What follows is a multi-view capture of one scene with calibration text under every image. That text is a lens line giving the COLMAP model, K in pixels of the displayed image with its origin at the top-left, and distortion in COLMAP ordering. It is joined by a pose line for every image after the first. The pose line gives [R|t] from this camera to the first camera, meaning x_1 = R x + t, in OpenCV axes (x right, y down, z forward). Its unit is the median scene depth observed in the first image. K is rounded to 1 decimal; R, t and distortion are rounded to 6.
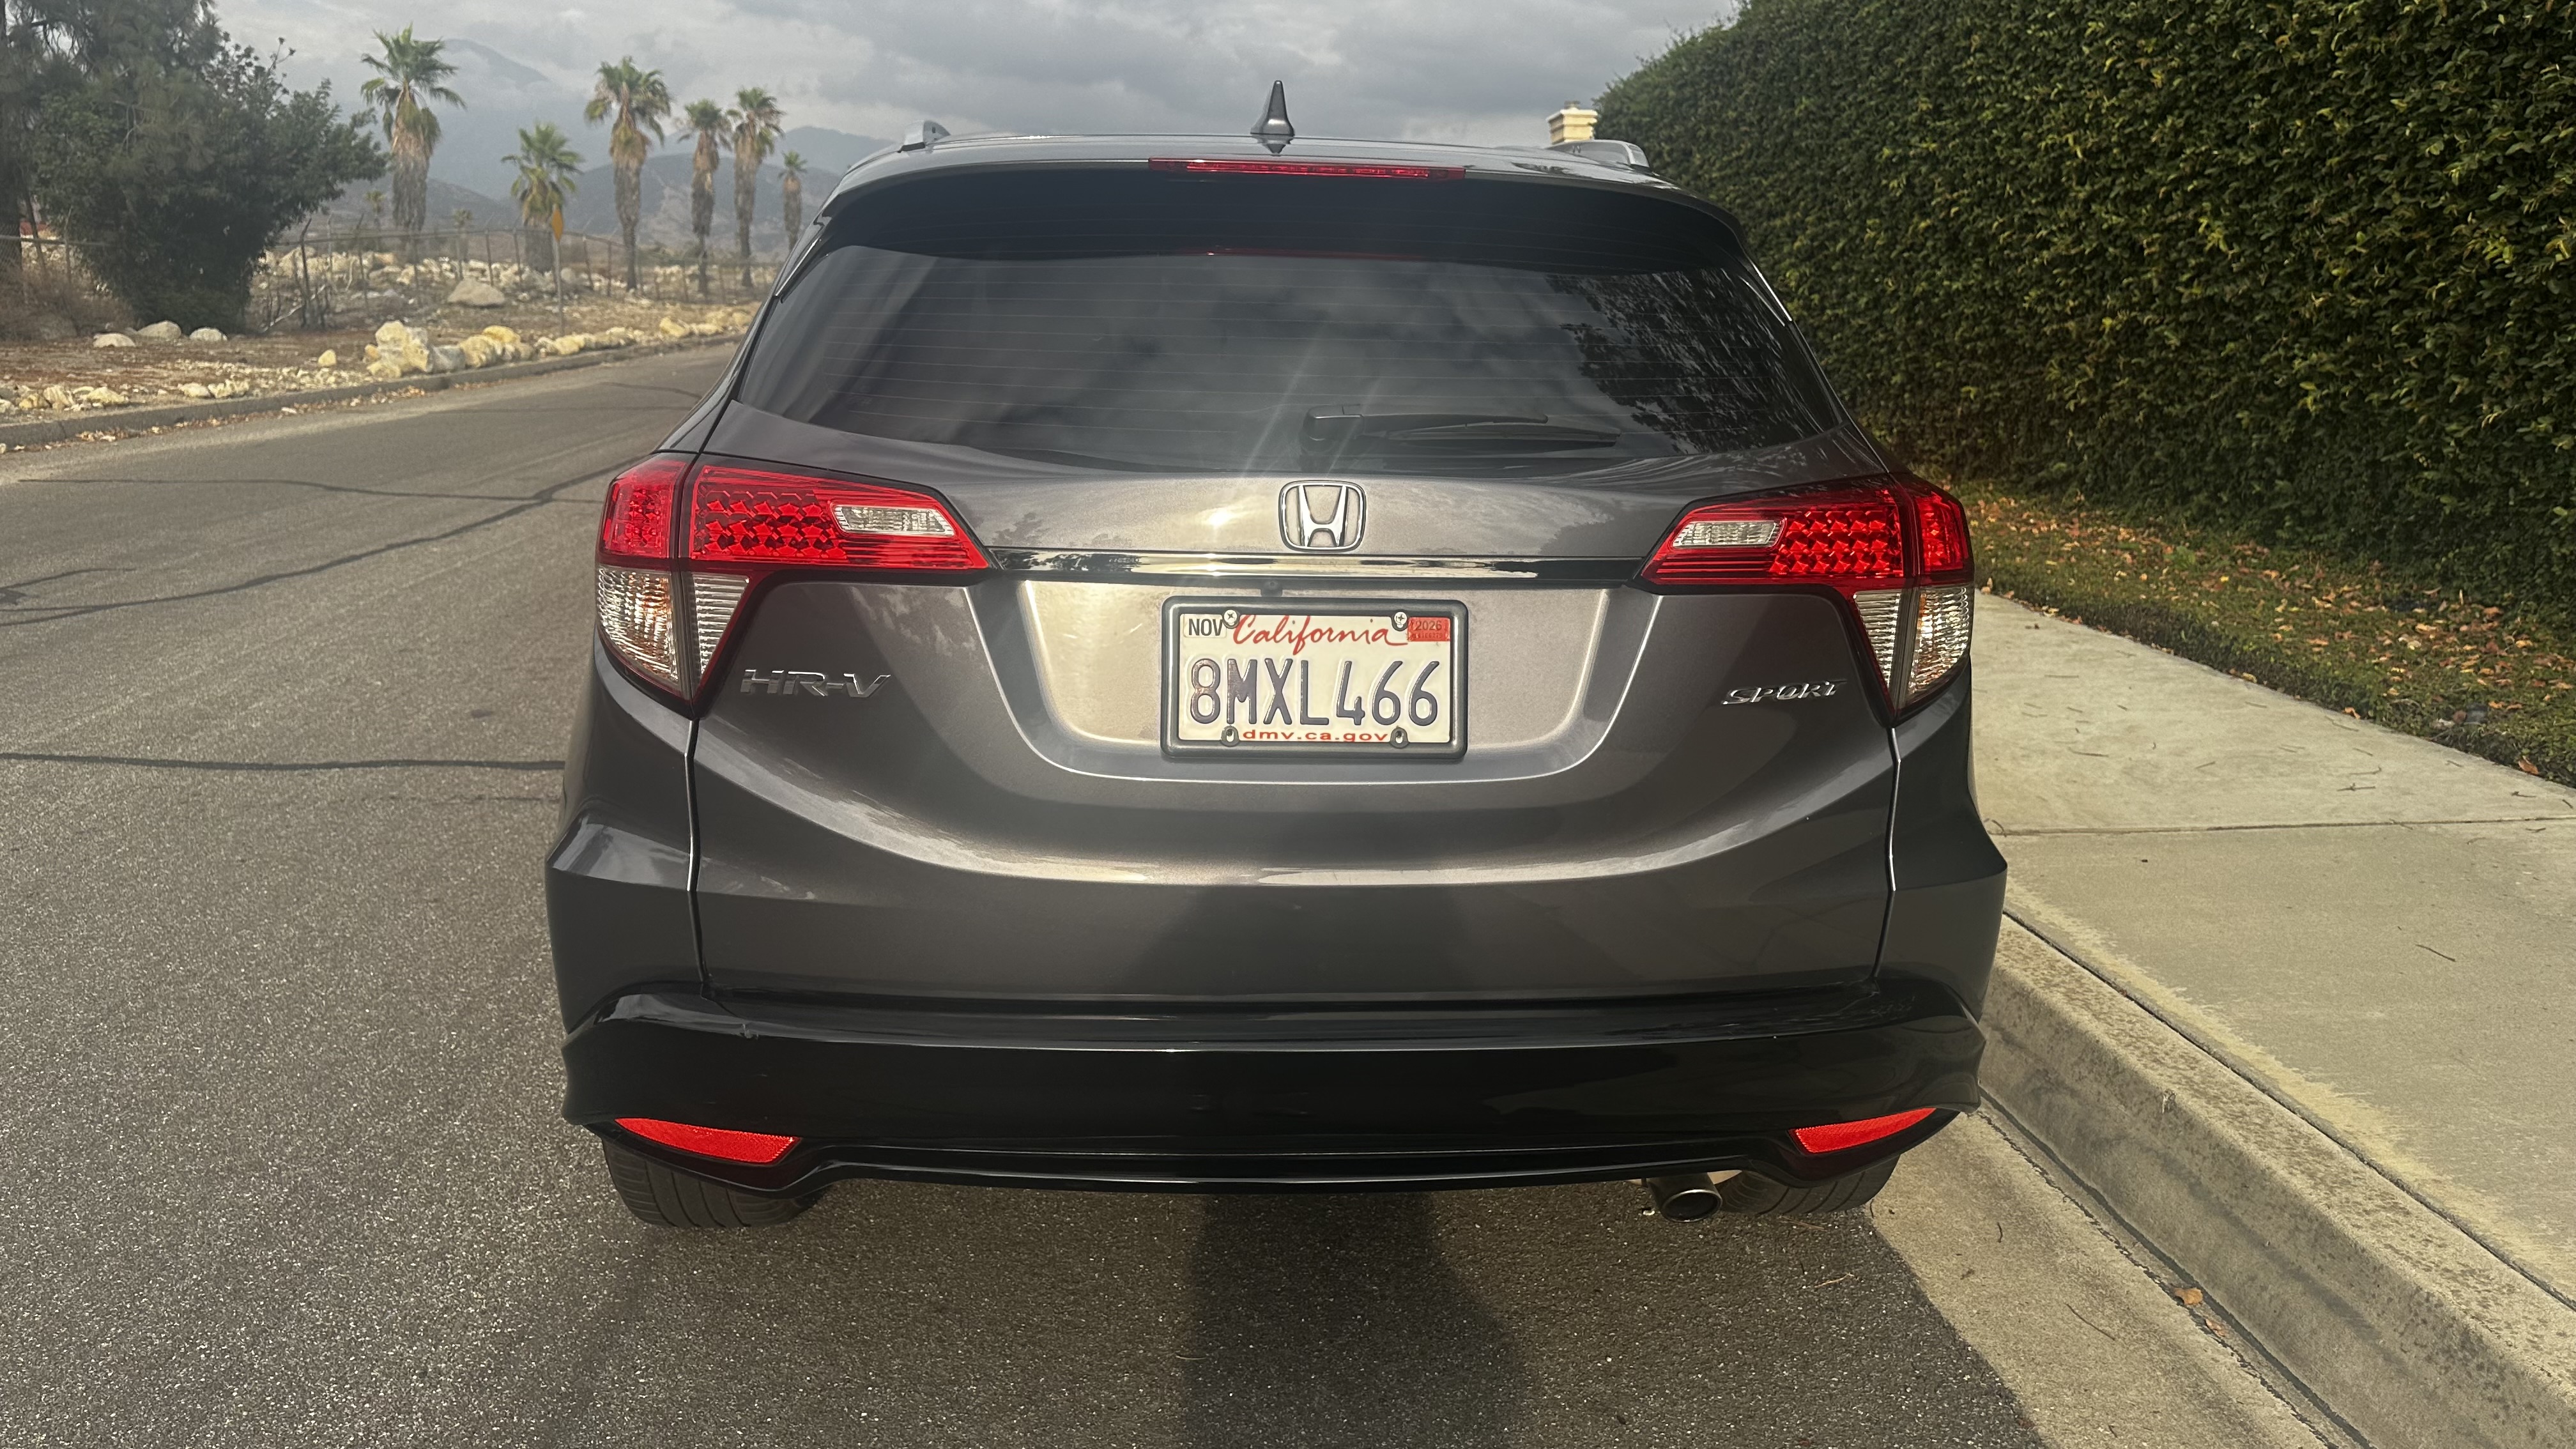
lens RADIAL K [[1822.9, 0, 1268.7], [0, 1822.9, 720.8], [0, 0, 1]] dist [0.038946, -0.046989]
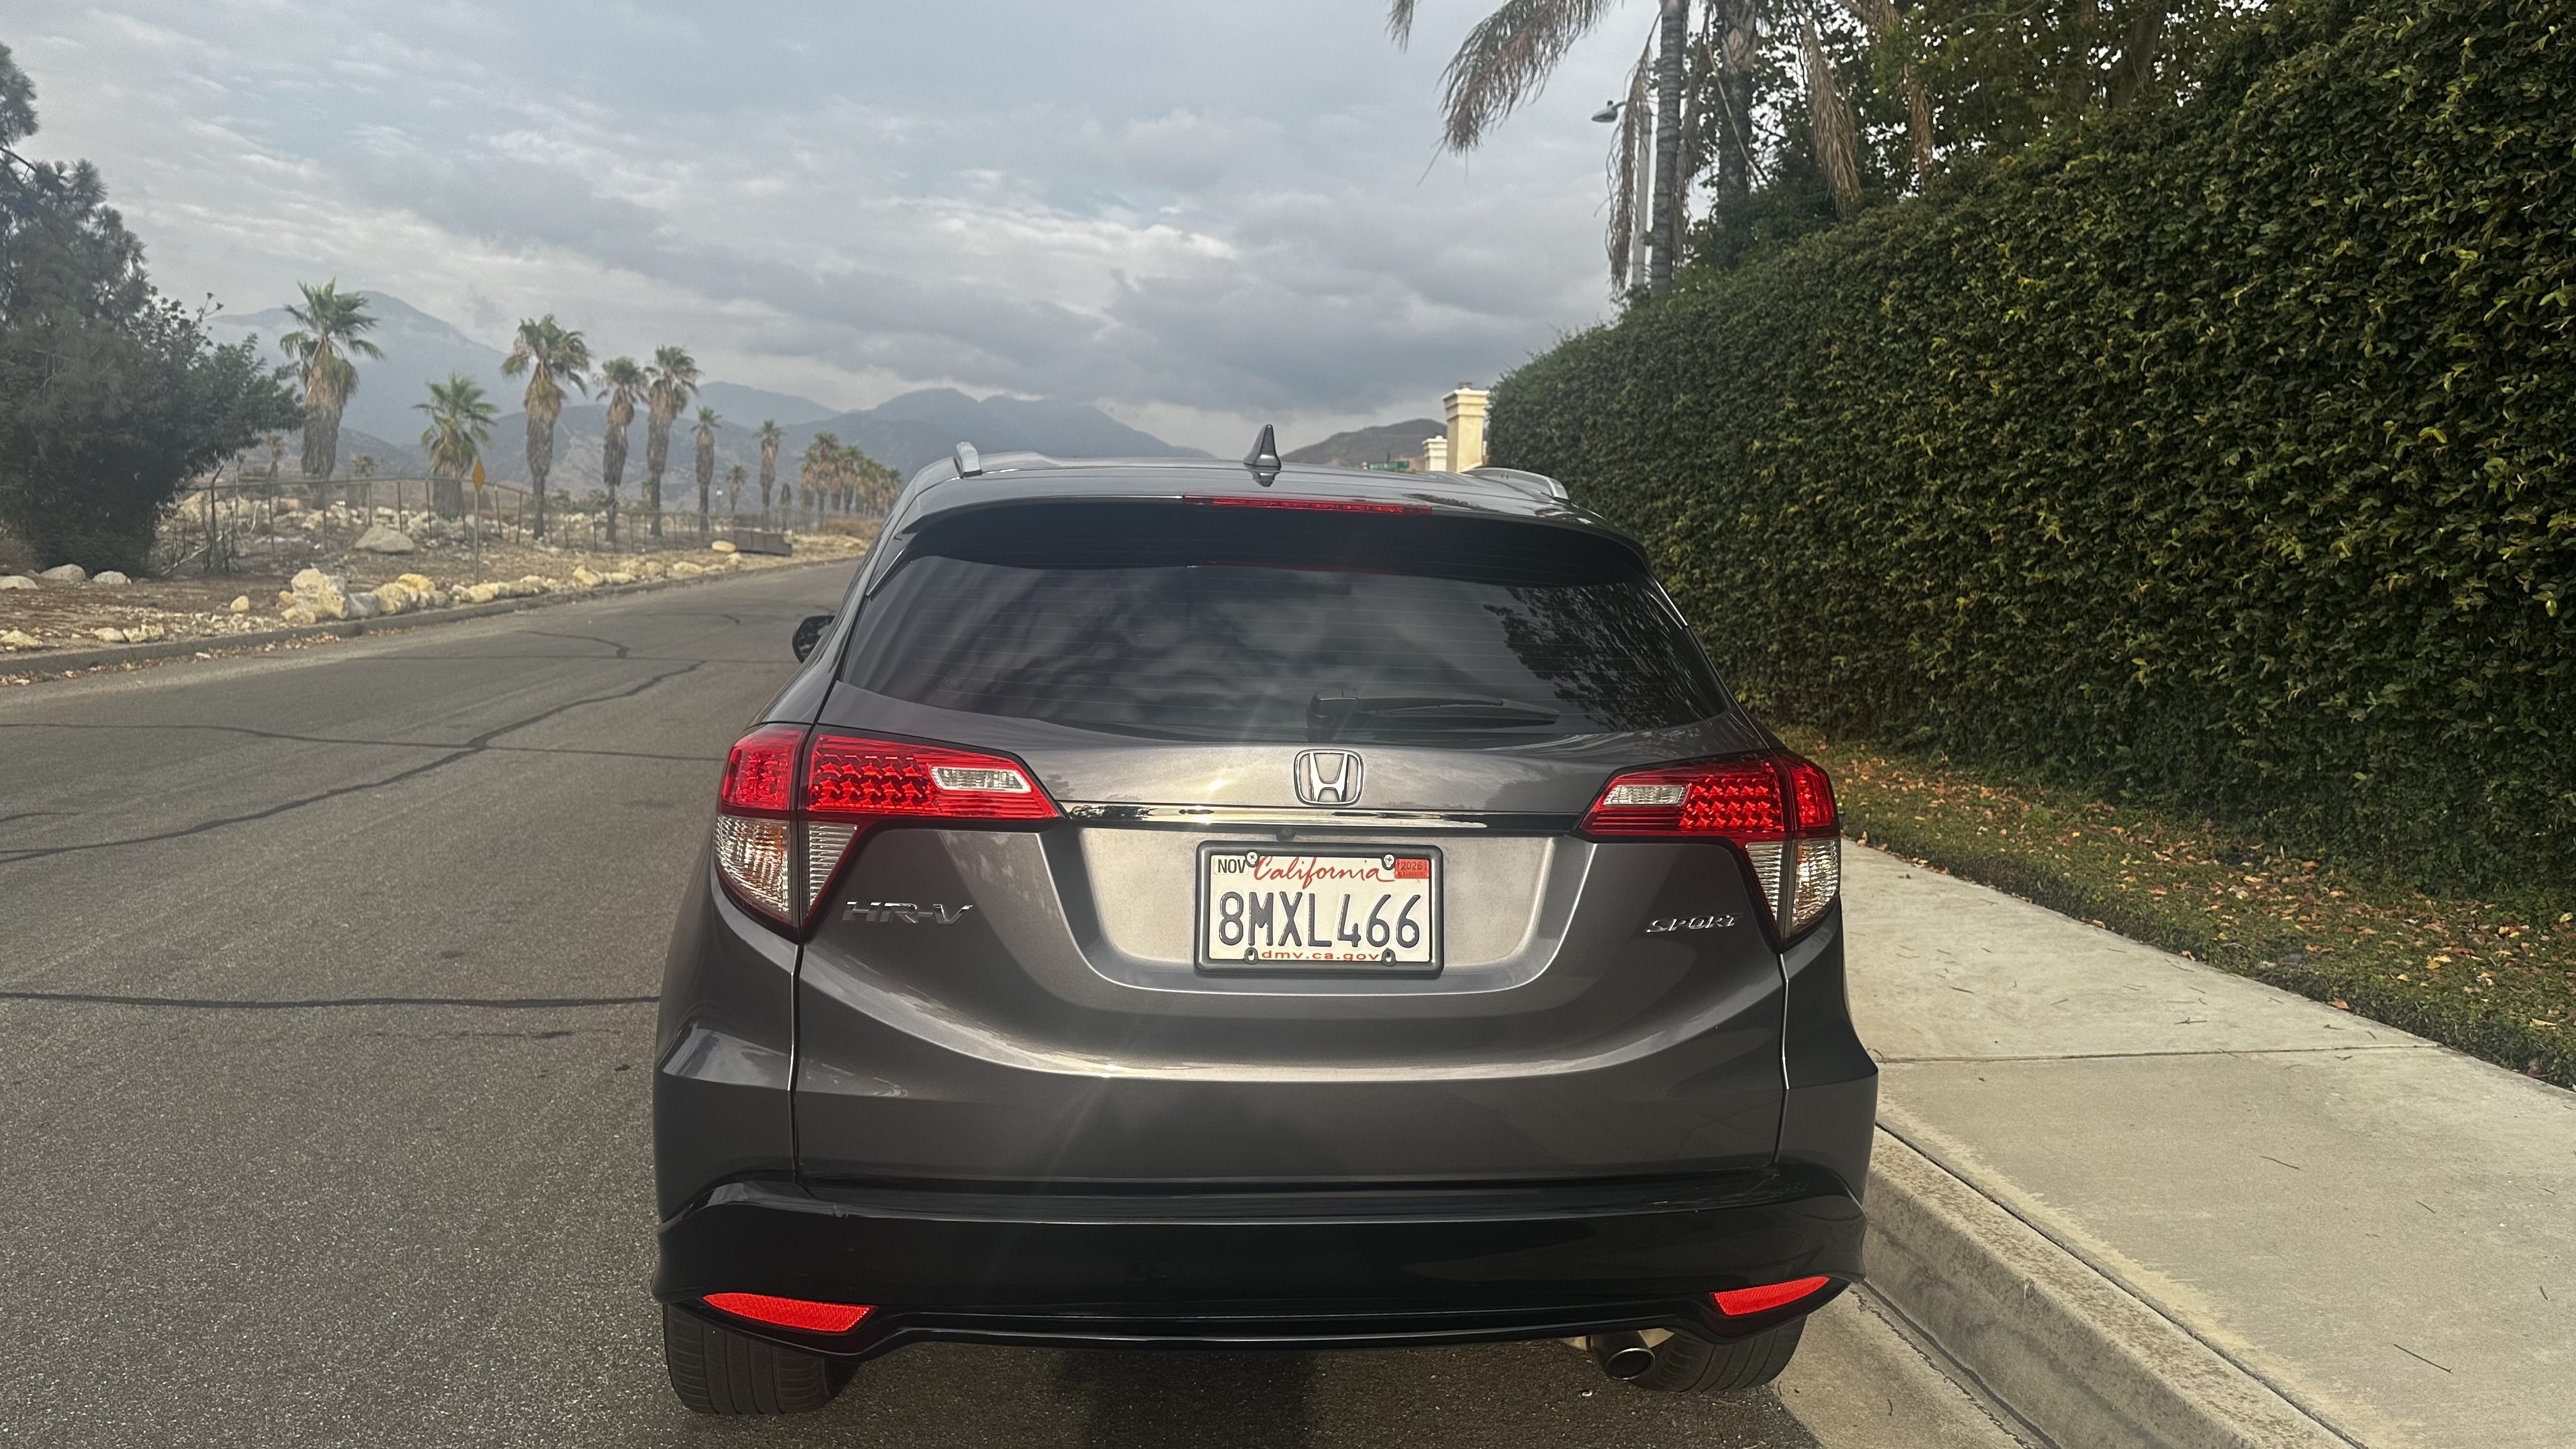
lens RADIAL K [[1825.9, 0, 1284.0], [0, 1825.9, 729.3], [0, 0, 1]] dist [0.056930, -0.070488]
pose [[0.997942, 0.009269, 0.063448, -0.029536], [-0.000888, 0.991399, -0.130874, 0.006672], [-0.064115, 0.130549, 0.989367, -0.090119]]
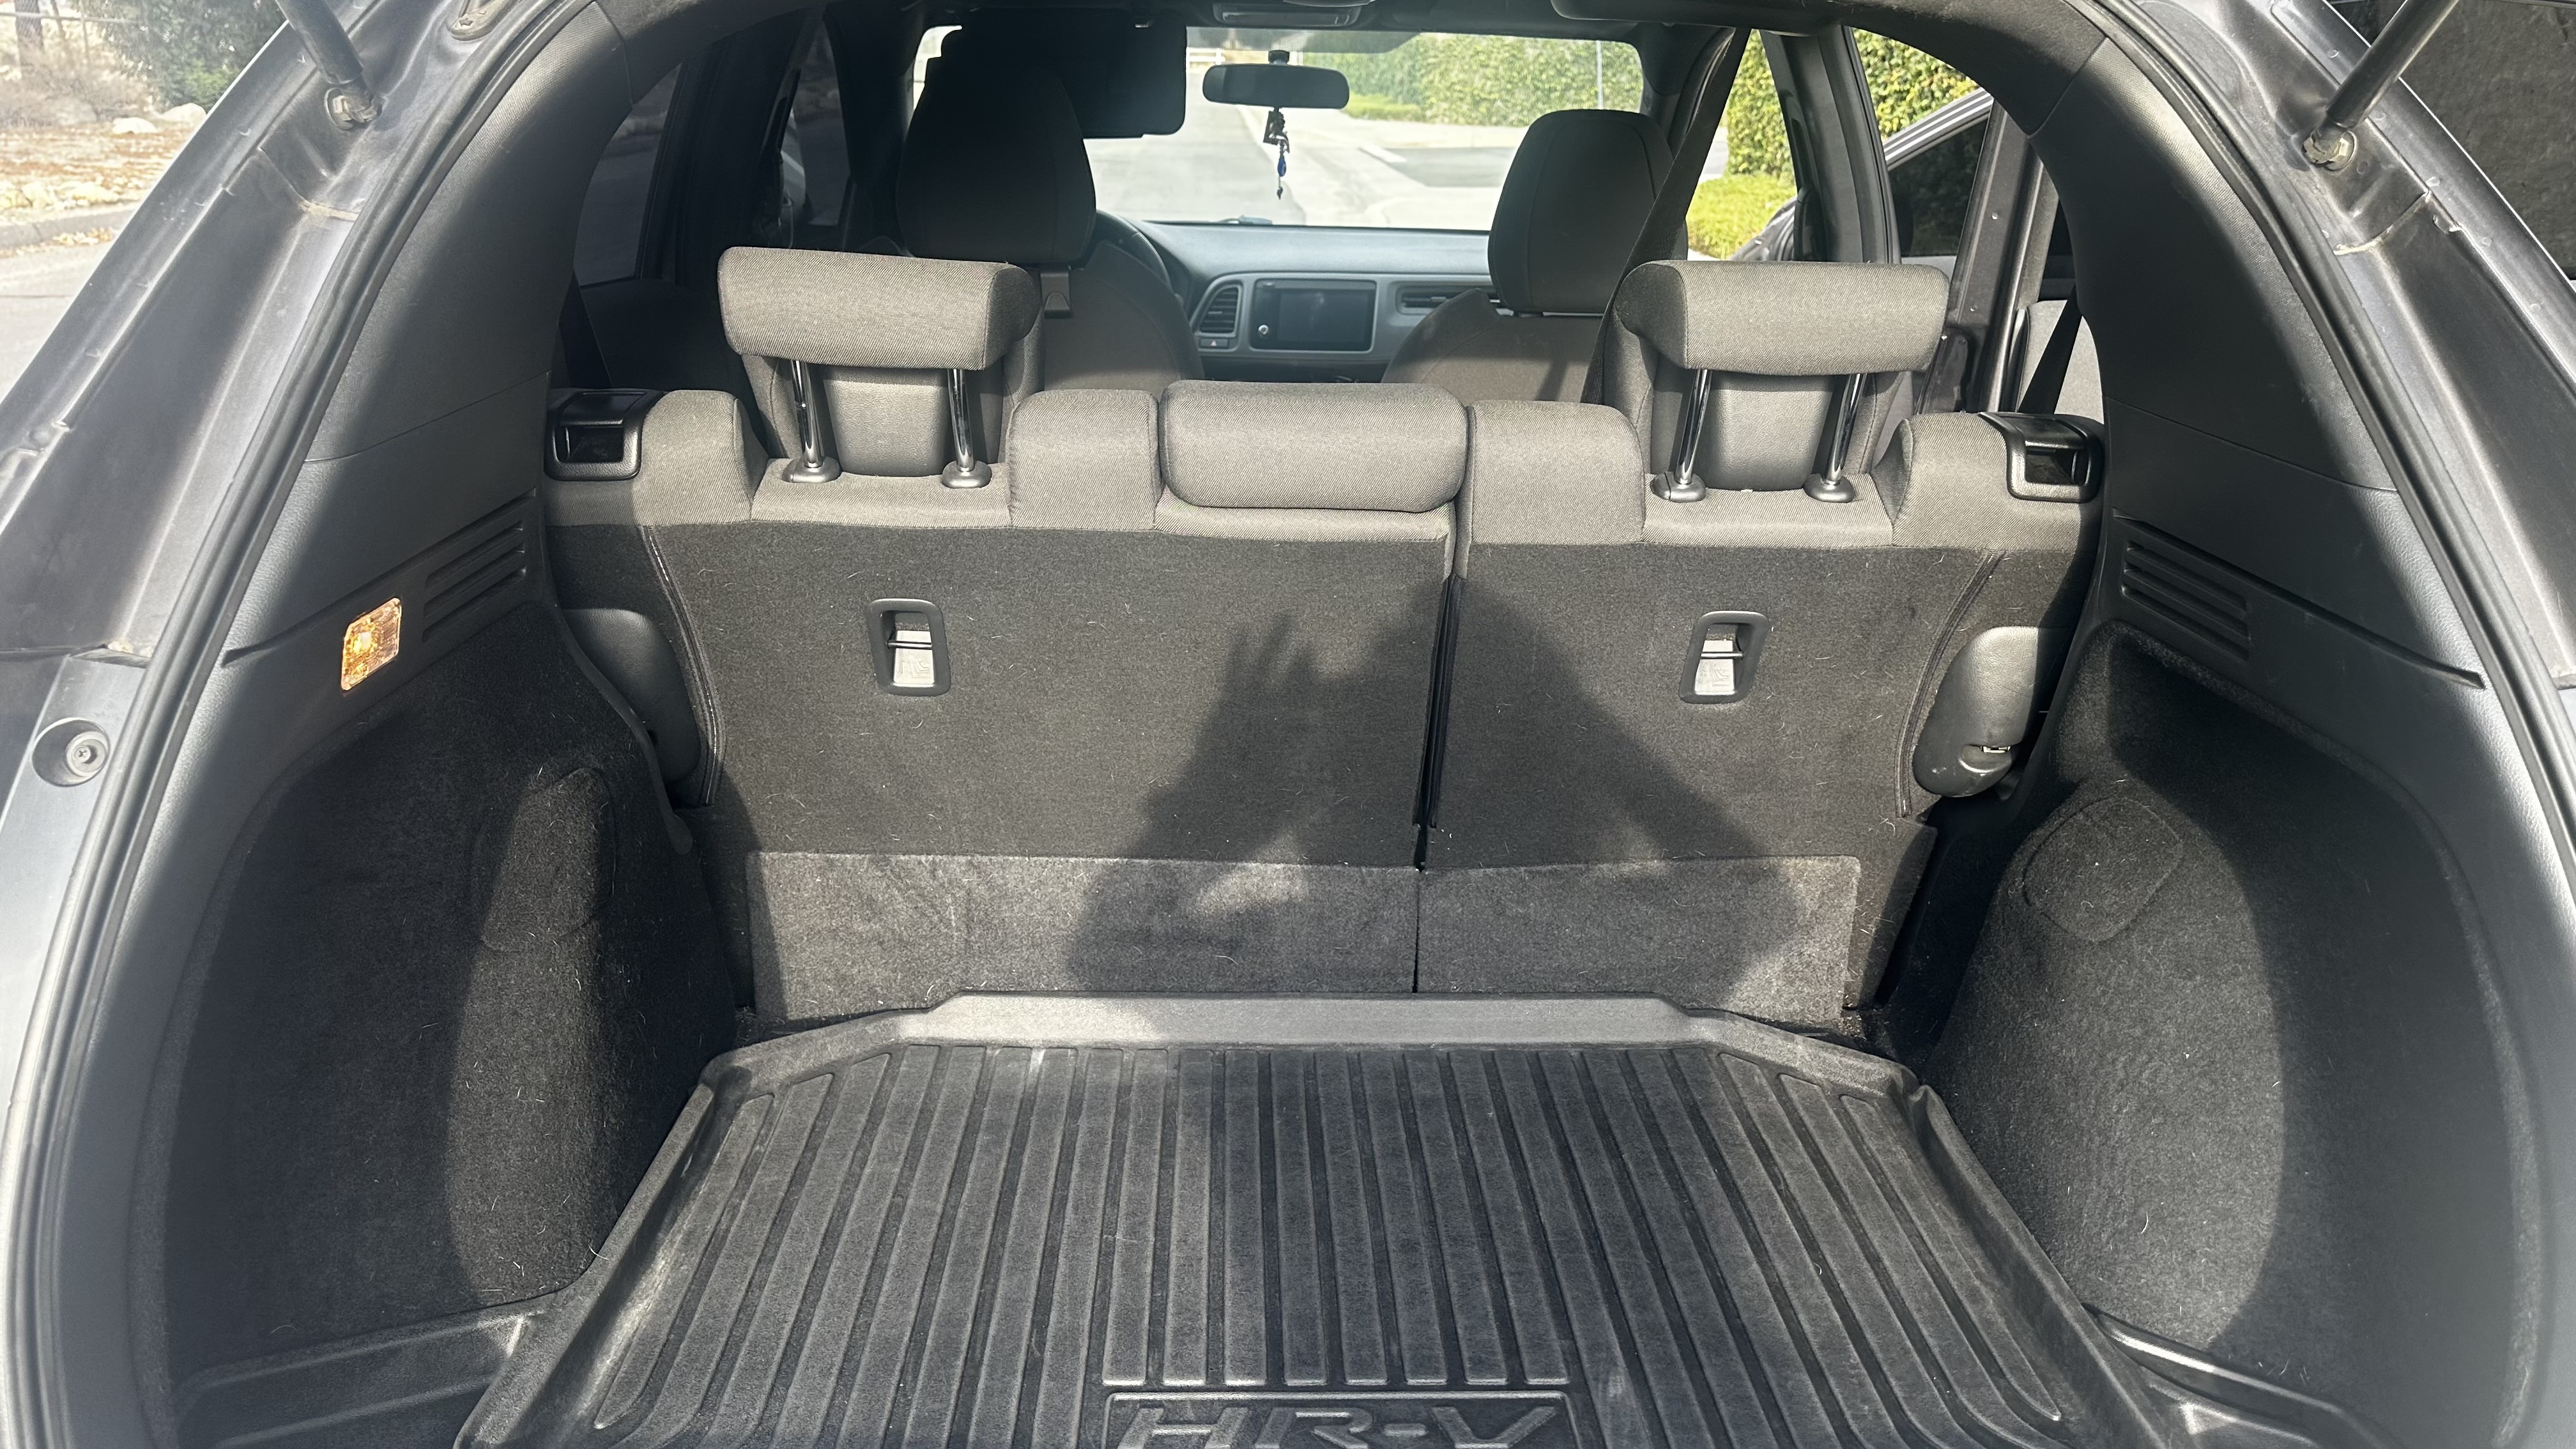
lens RADIAL K [[1839.7, 0, 1323.3], [0, 1839.7, 638.2], [0, 0, 1]] dist [0.113101, -0.157553]
pose [[0.999792, 0.002757, -0.020184, 0.006190], [-0.001377, 0.997681, 0.068047, -0.069284], [0.020325, -0.068005, 0.997478, 0.244459]]
